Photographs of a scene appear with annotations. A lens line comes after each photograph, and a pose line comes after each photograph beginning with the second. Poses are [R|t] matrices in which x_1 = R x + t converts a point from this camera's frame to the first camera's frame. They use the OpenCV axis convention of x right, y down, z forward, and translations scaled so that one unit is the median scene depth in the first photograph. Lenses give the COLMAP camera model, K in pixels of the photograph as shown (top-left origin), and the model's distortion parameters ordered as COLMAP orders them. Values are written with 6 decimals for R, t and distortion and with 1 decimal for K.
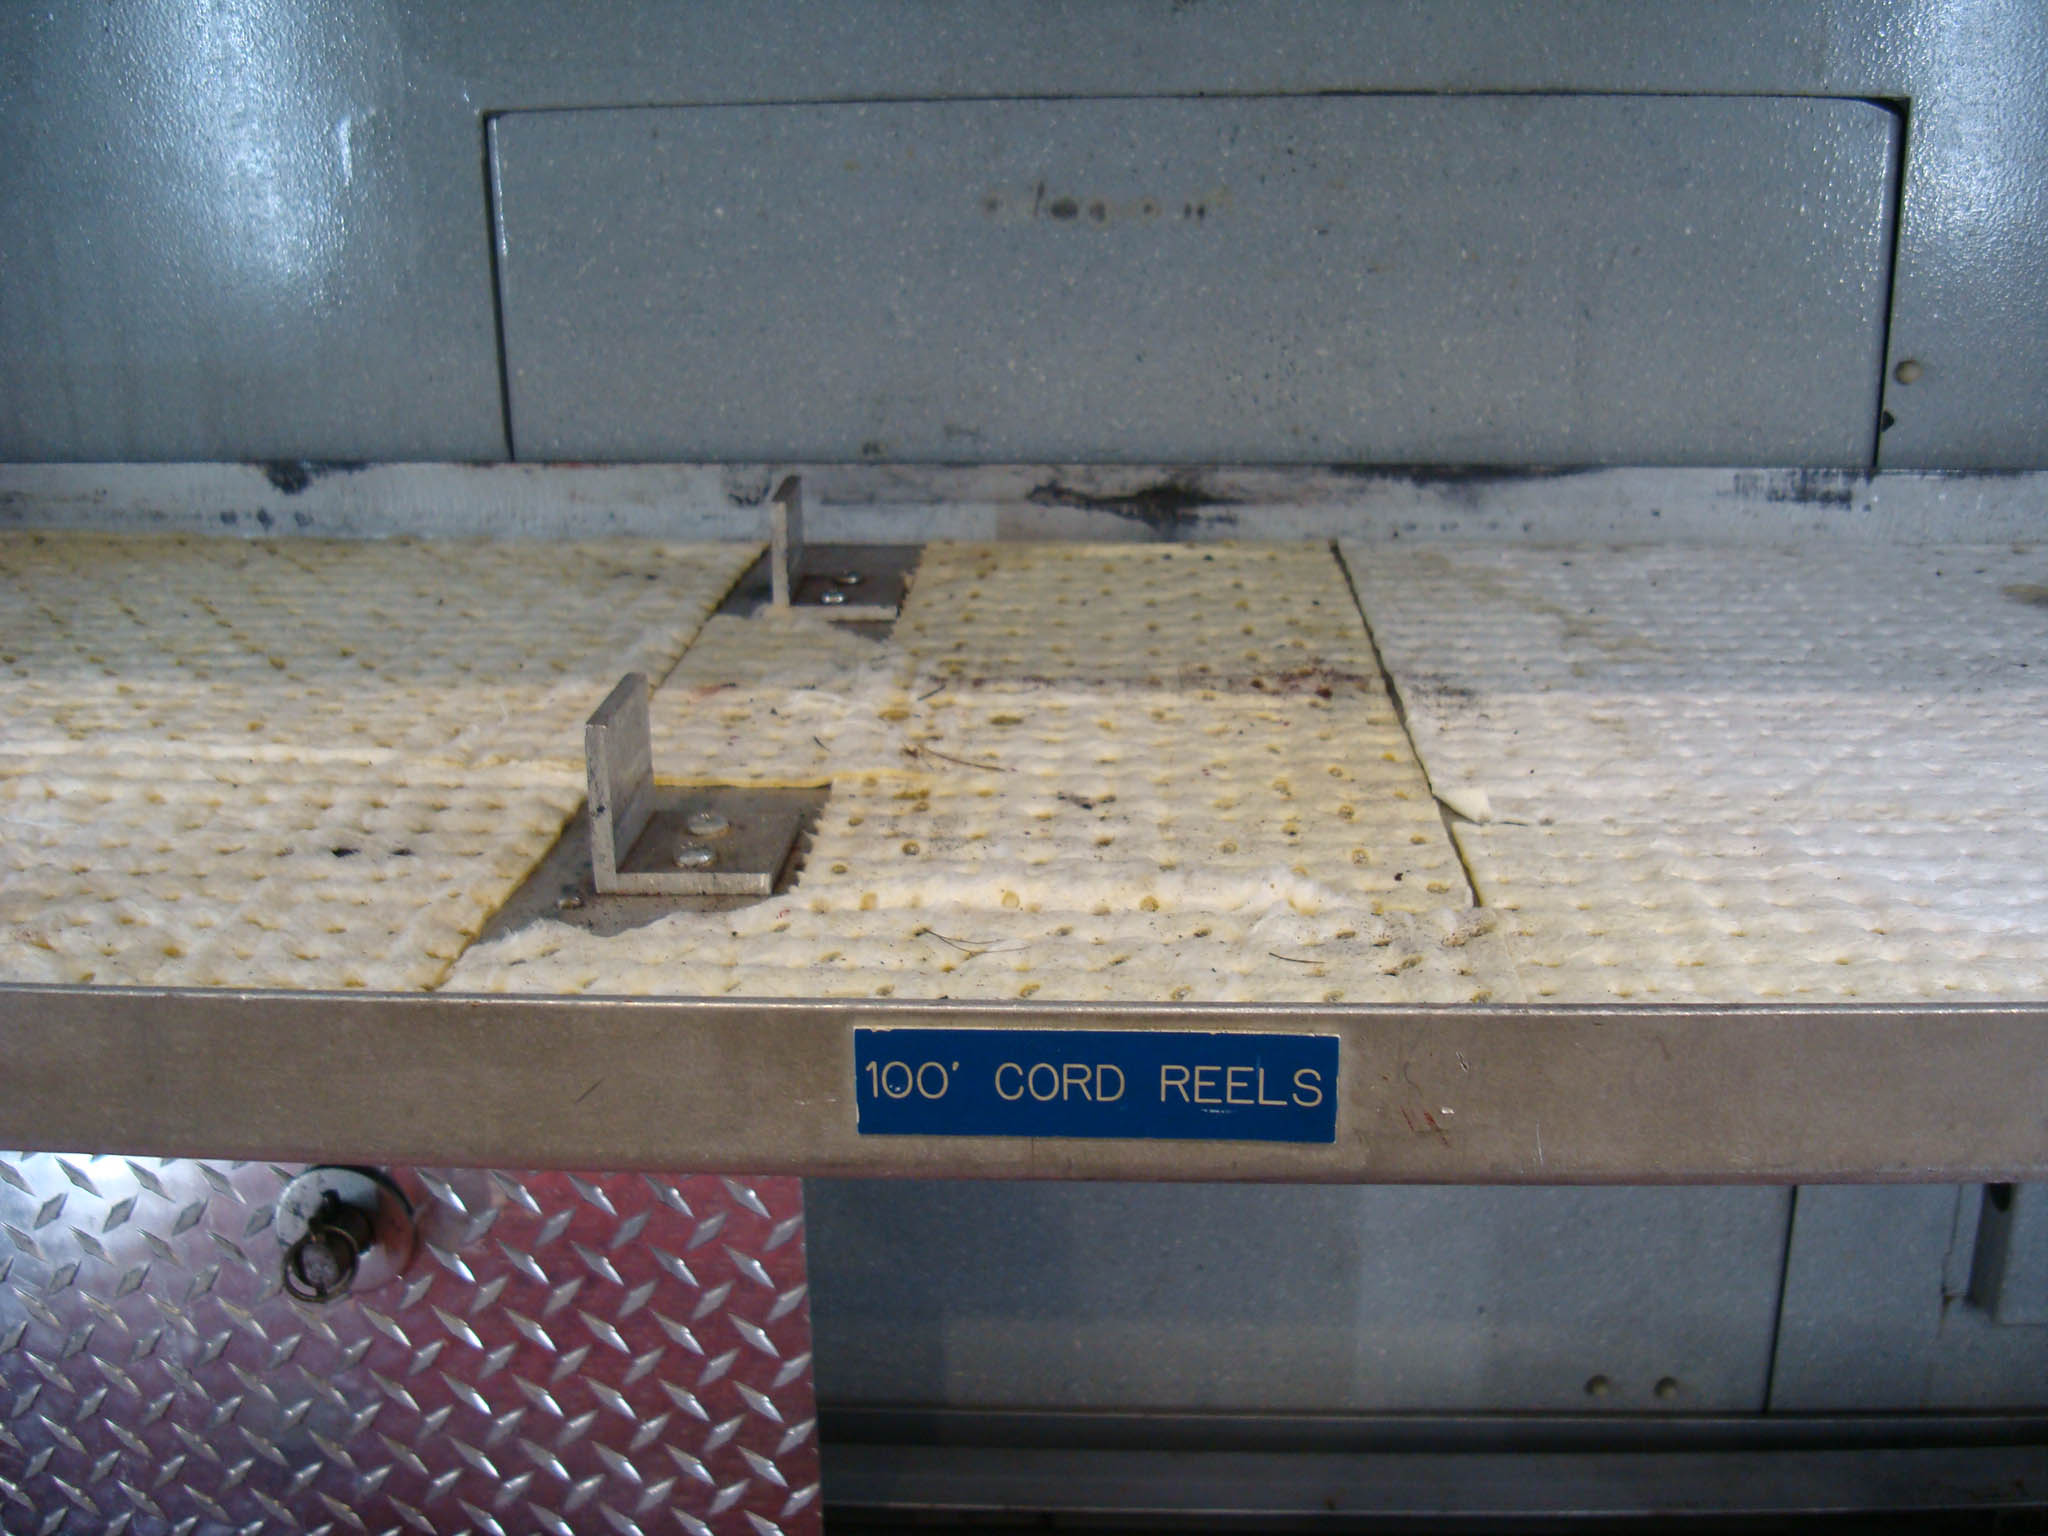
lens RADIAL K [[2148.7, 0, 1026.3], [0, 2148.7, 768.4], [0, 0, 1]] dist [-0.098280, 0.000000]
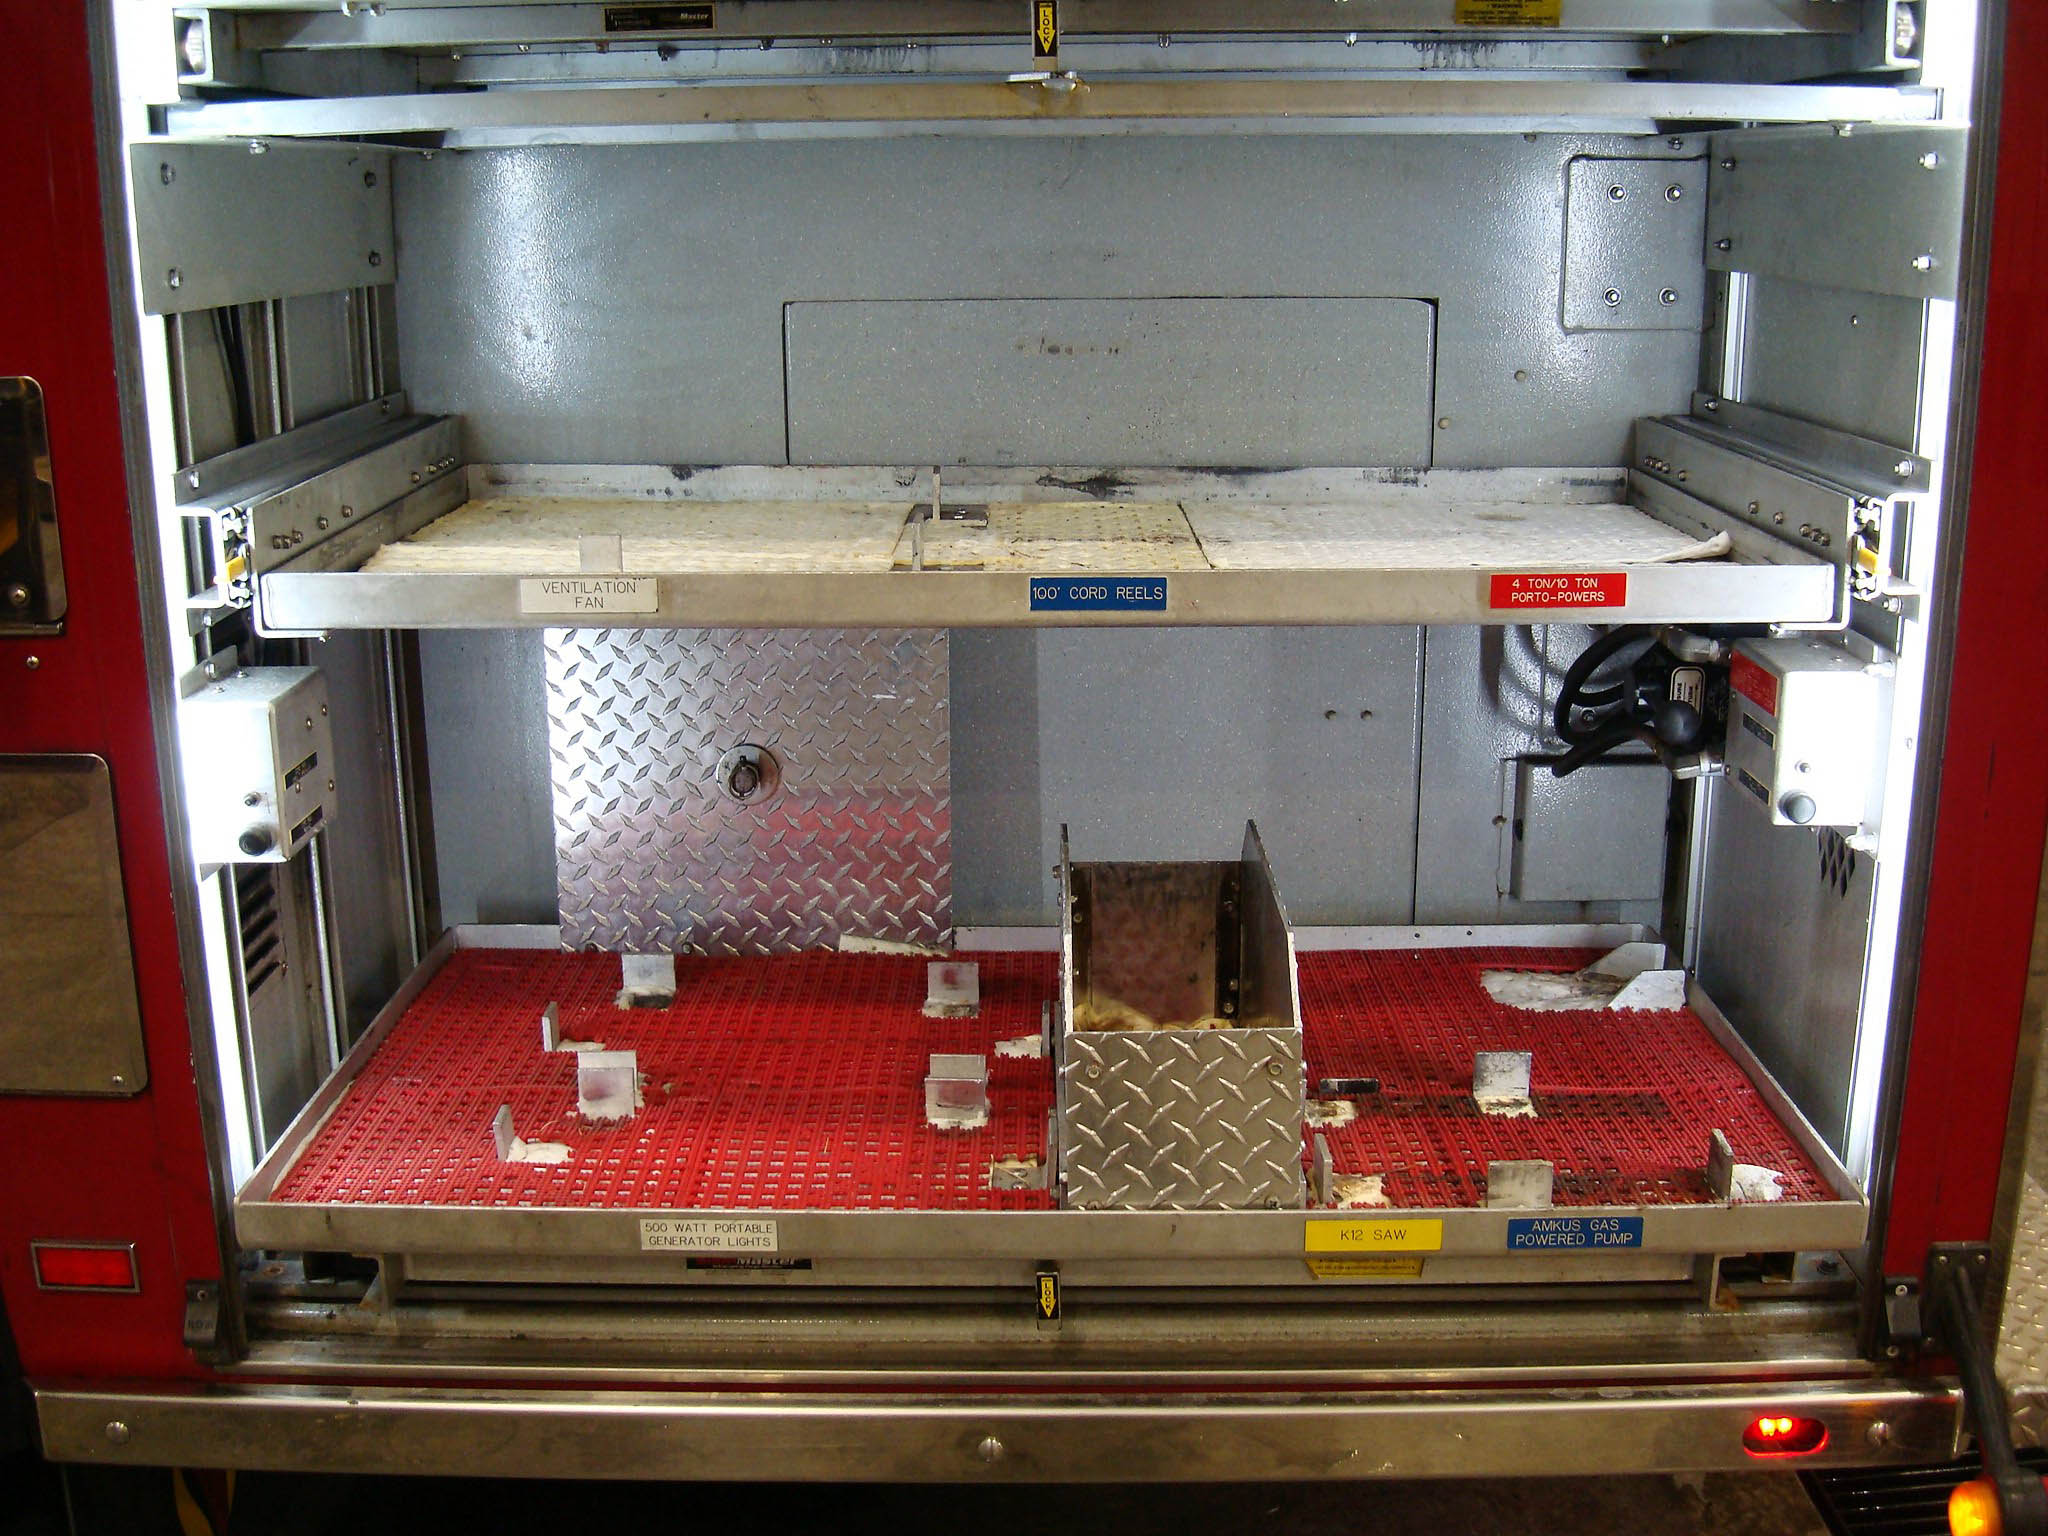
lens RADIAL K [[2148.7, 0, 1020.8], [0, 2148.7, 764.0], [0, 0, 1]] dist [-0.098280, 0.000000]
pose [[0.998830, -0.003817, 0.048206, -0.122000], [0.006943, 0.997870, -0.064865, 0.299829], [-0.047855, 0.065124, 0.996729, -1.141475]]
